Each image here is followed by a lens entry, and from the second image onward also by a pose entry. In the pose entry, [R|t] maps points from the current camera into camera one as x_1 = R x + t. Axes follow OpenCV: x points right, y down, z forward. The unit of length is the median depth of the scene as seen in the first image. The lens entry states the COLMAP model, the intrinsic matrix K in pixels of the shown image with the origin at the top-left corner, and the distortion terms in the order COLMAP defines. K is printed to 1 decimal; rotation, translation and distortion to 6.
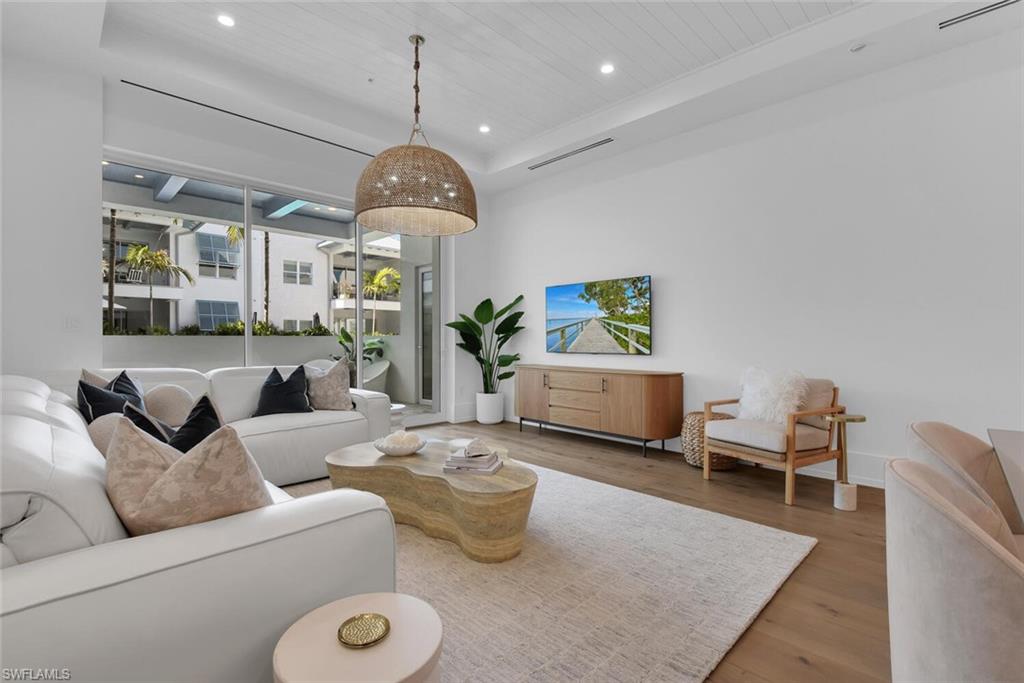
lens RADIAL K [[469.7, 0, 526.2], [0, 469.7, 337.4], [0, 0, 1]] dist [0.001362, -0.012805]
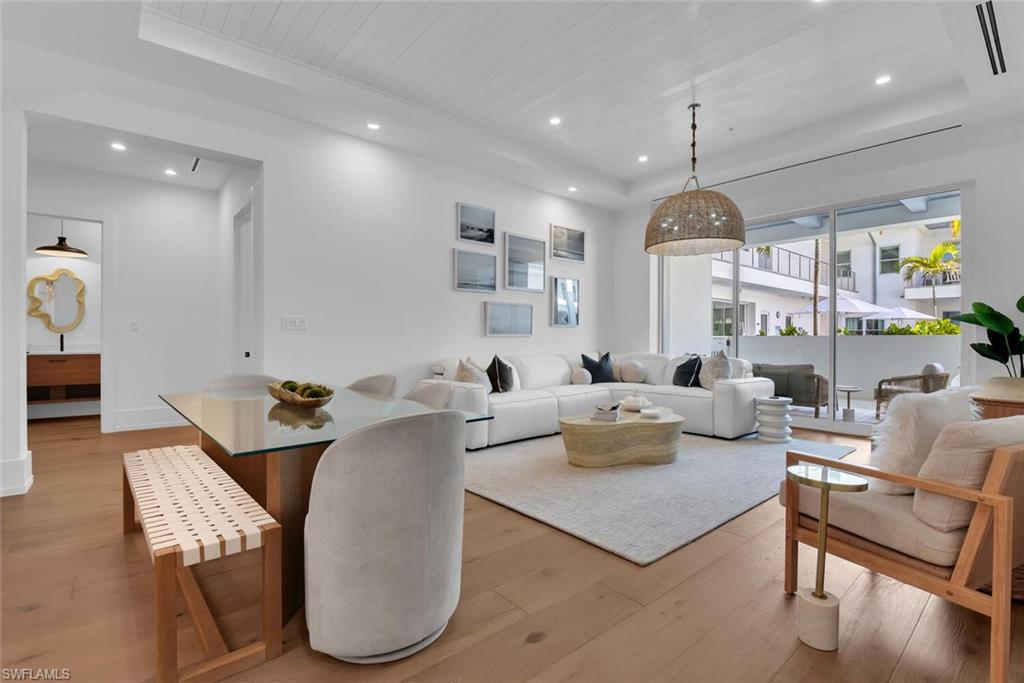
lens RADIAL K [[469.7, 0, 500.3], [0, 469.7, 339.2], [0, 0, 1]] dist [0.001362, -0.012805]
pose [[-0.091024, 0.003318, -0.995843, 0.774490], [-0.001970, 0.999992, 0.003512, 0.004613], [0.995847, 0.002282, -0.091017, 0.411747]]
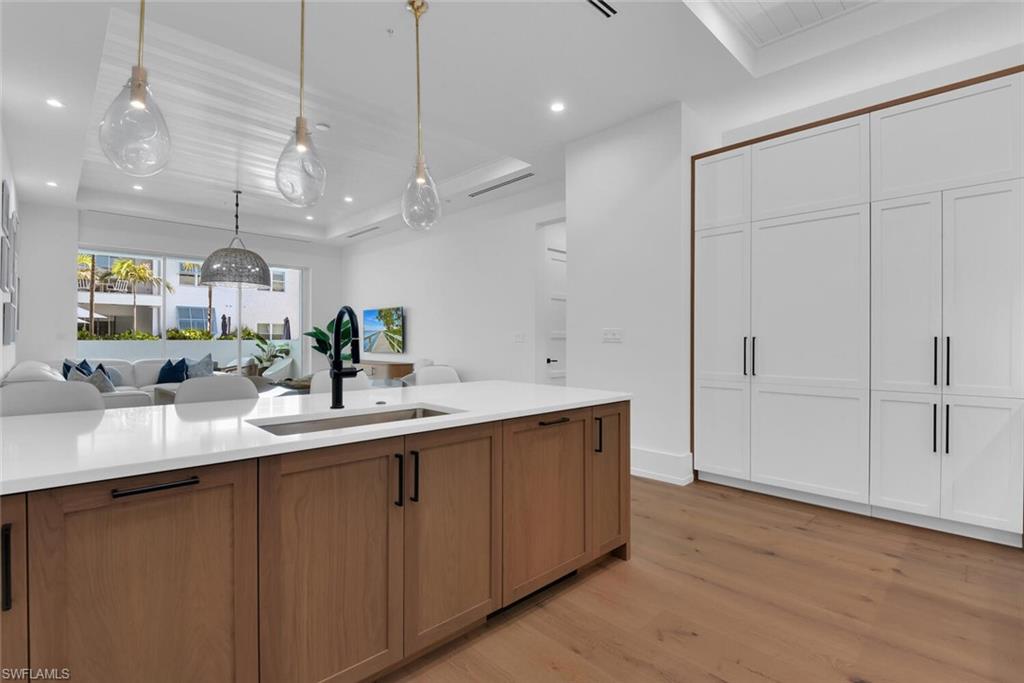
lens RADIAL K [[467.9, 0, 528.1], [0, 467.9, 340.6], [0, 0, 1]] dist [-0.011996, -0.002421]
pose [[0.999920, 0.002312, 0.012427, 0.665797], [-0.002359, 0.999990, 0.003818, -0.015753], [-0.012418, -0.003847, 0.999915, -0.666086]]
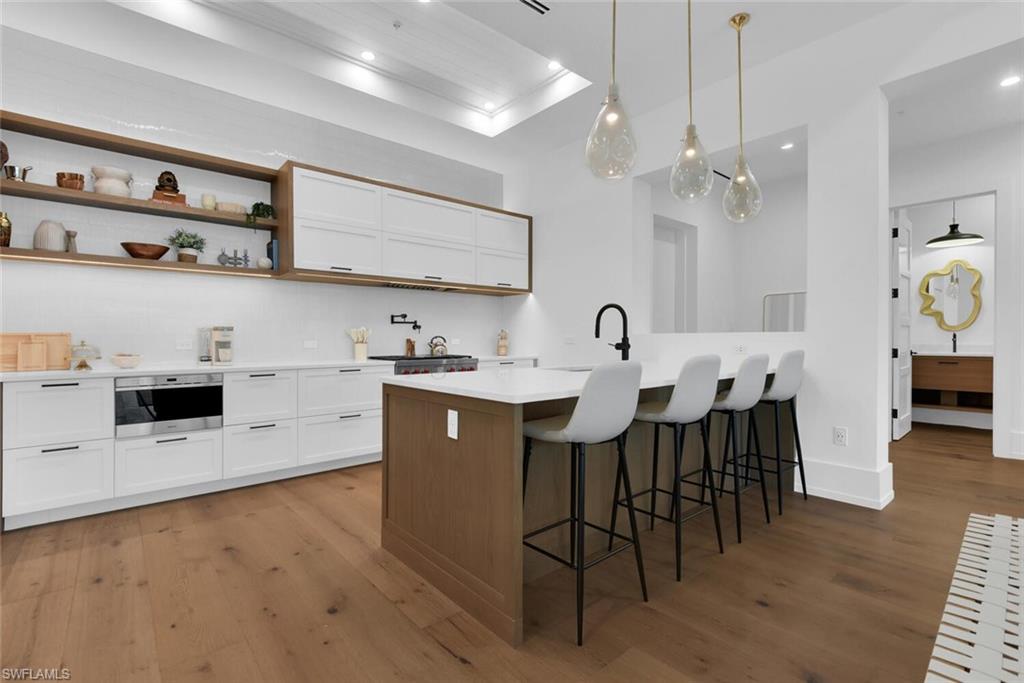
lens RADIAL K [[469.7, 0, 523.5], [0, 469.7, 341.6], [0, 0, 1]] dist [0.001362, -0.012805]
pose [[-0.997917, 0.007252, 0.064097, 0.599454], [0.007714, 0.999946, 0.006961, 0.002915], [-0.064043, 0.007441, -0.997919, 0.308714]]
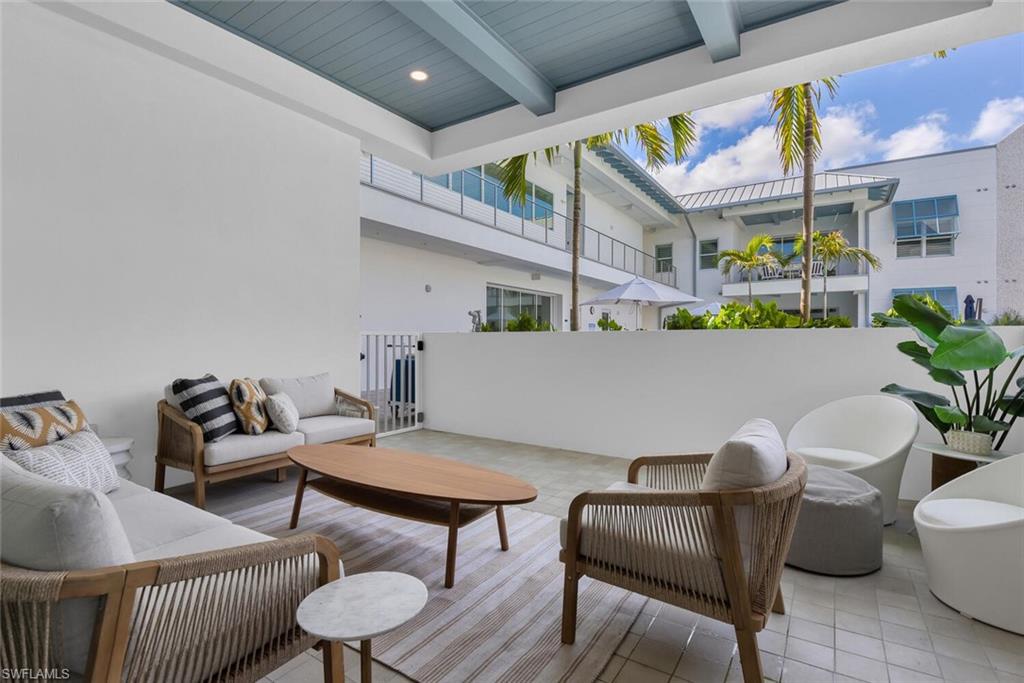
lens RADIAL K [[469.7, 0, 494.0], [0, 469.7, 336.5], [0, 0, 1]] dist [0.001362, -0.012805]
pose [[0.158693, -0.003843, -0.987320, -0.265402], [-0.002278, 0.999988, -0.004259, 0.009239], [0.987325, 0.002925, 0.158683, 1.213802]]
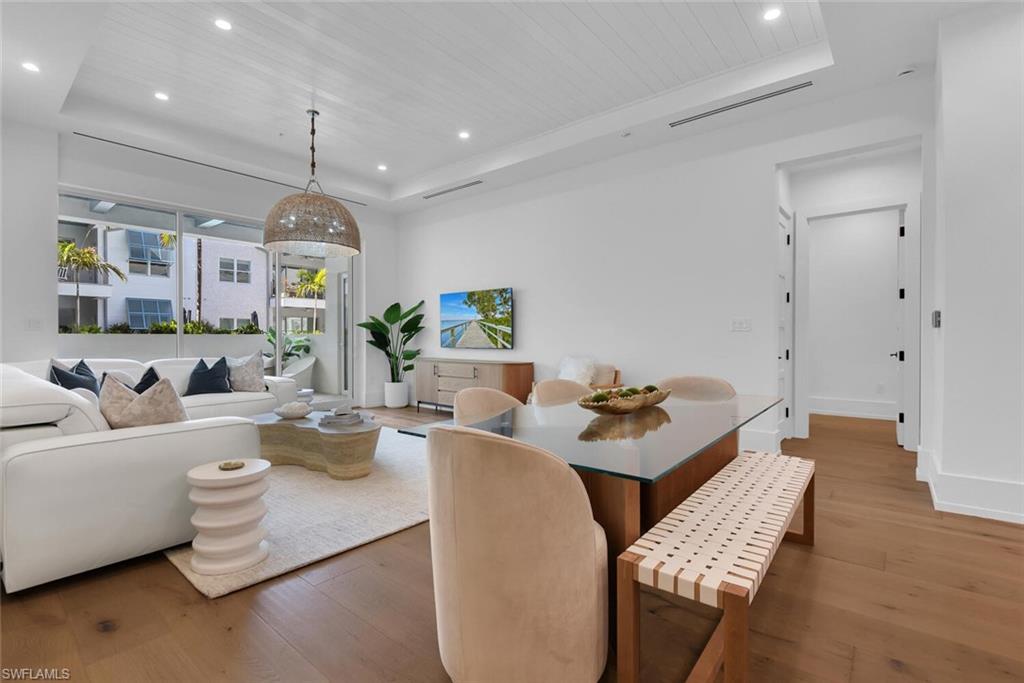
lens RADIAL K [[469.7, 0, 526.5], [0, 469.7, 338.4], [0, 0, 1]] dist [0.001362, -0.012805]
pose [[0.995188, 0.000510, 0.097980, 0.169223], [-0.000884, 0.999992, 0.003782, 0.002462], [-0.097978, -0.003851, 0.995181, -0.275129]]
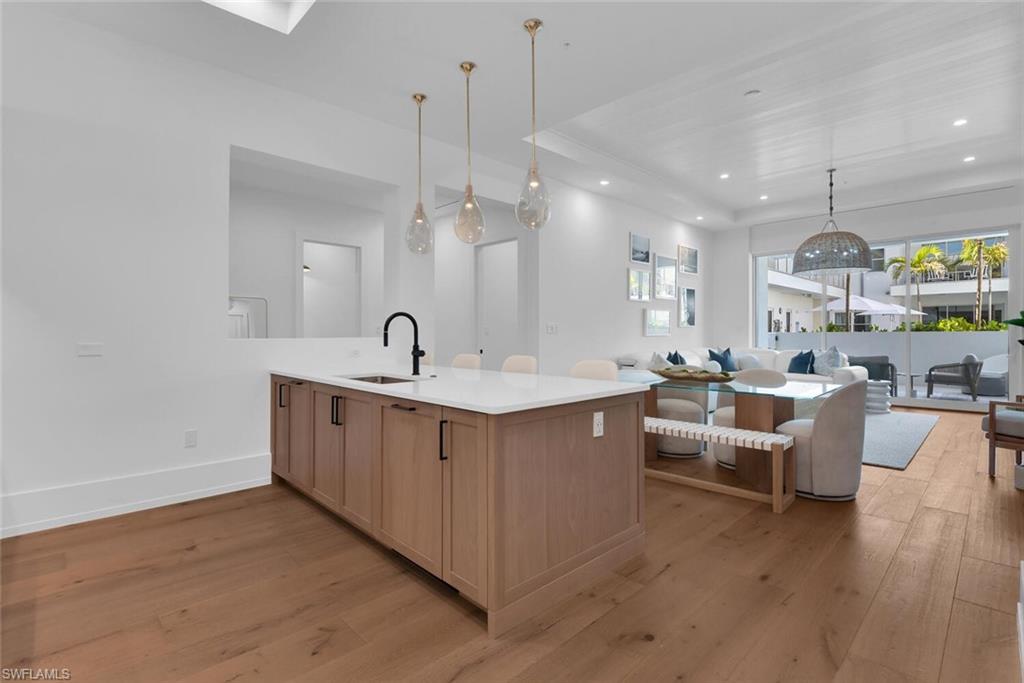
lens RADIAL K [[469.7, 0, 487.2], [0, 469.7, 333.0], [0, 0, 1]] dist [0.001362, -0.012805]
pose [[-0.052662, 0.005880, -0.998595, 1.135460], [0.003141, 0.999979, 0.005722, -0.017018], [0.998607, -0.002835, -0.052680, -0.153891]]
